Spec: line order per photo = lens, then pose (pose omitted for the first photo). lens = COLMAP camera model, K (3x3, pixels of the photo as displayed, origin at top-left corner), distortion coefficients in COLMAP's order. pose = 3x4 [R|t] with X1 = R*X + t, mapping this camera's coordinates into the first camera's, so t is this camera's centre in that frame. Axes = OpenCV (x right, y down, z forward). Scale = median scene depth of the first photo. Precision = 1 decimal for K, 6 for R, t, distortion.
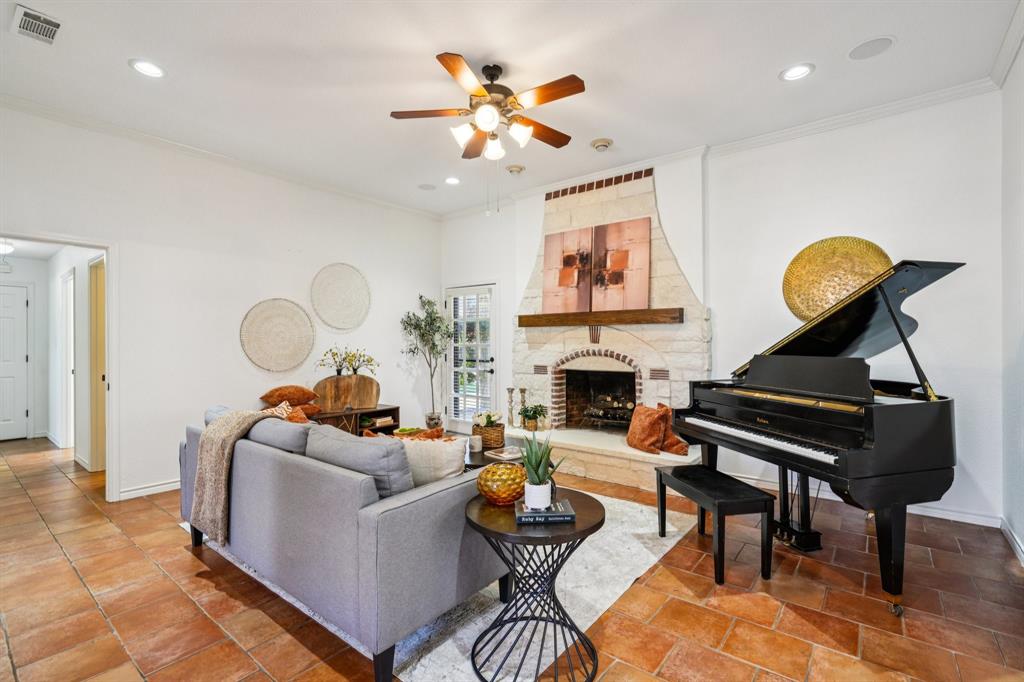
lens RADIAL K [[470.3, 0, 510.1], [0, 470.3, 340.8], [0, 0, 1]] dist [-0.010692, 0.000472]
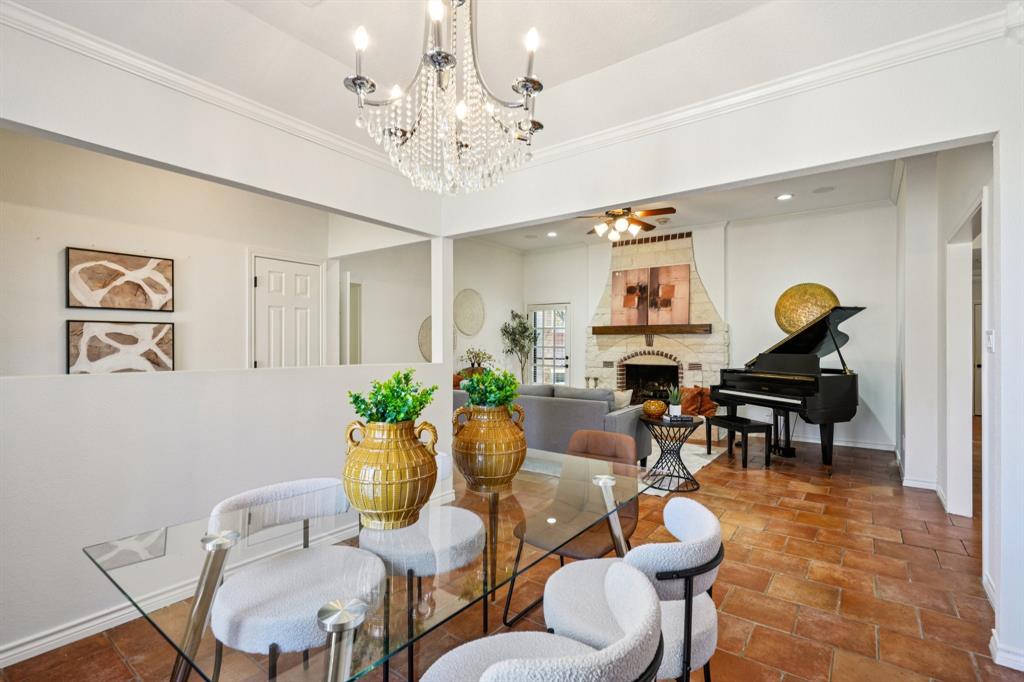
lens RADIAL K [[470.3, 0, 513.8], [0, 470.3, 342.5], [0, 0, 1]] dist [-0.010692, 0.000472]
pose [[0.999564, 0.006985, 0.028685, -0.307643], [-0.006917, 0.999973, -0.002473, -0.000006], [-0.028702, 0.002274, 0.999585, -0.499318]]
